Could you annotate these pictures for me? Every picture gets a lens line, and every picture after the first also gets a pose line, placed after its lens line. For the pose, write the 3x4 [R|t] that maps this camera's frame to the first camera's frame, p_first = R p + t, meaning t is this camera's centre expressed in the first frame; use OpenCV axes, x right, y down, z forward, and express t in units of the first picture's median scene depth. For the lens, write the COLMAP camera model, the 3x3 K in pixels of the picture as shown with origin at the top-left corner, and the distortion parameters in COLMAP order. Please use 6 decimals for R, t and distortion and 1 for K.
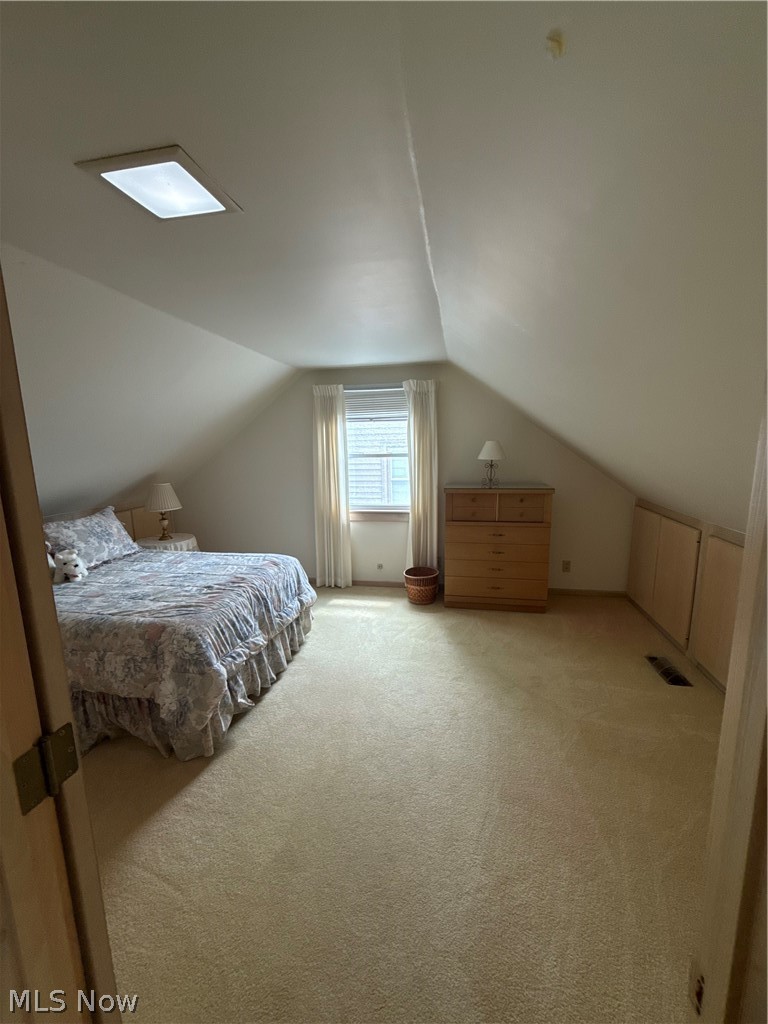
lens RADIAL K [[409.8, 0, 384.5], [0, 409.8, 514.1], [0, 0, 1]] dist [0.004413, 0.000188]
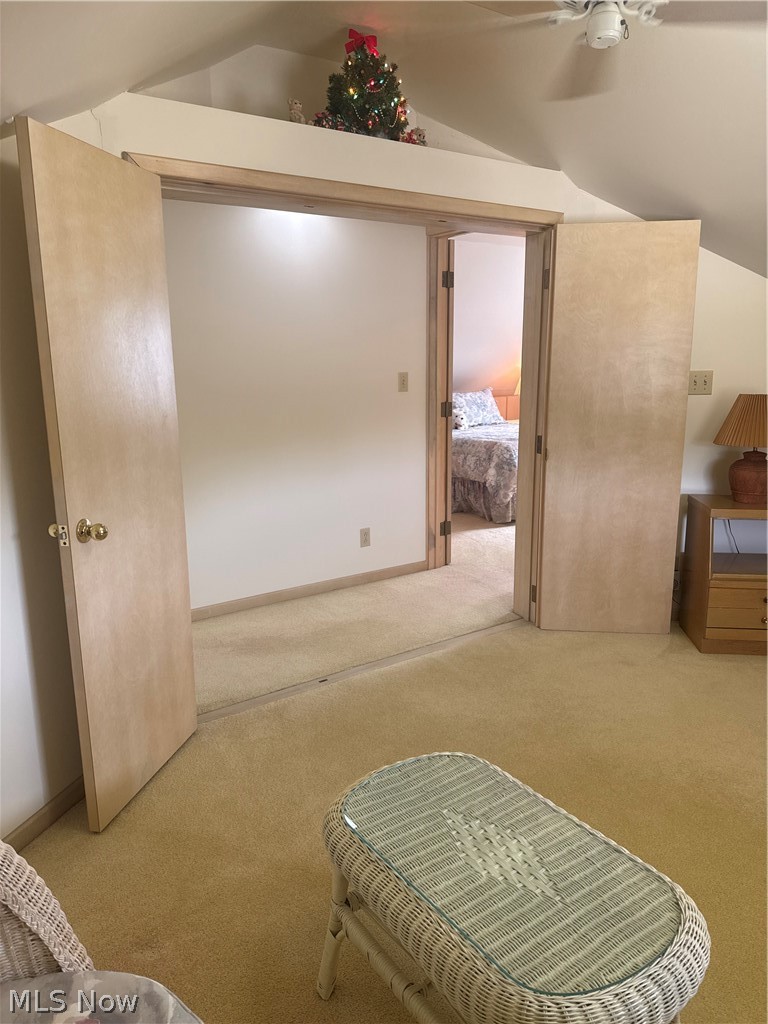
lens RADIAL K [[724.4, 0, 382.4], [0, 724.4, 511.6], [0, 0, 1]] dist [0.005111, 0.000048]
pose [[0.707250, 0.155977, -0.689542, 1.231255], [-0.118428, 0.987715, 0.101955, 0.300666], [0.696973, 0.009553, 0.717033, -1.466358]]
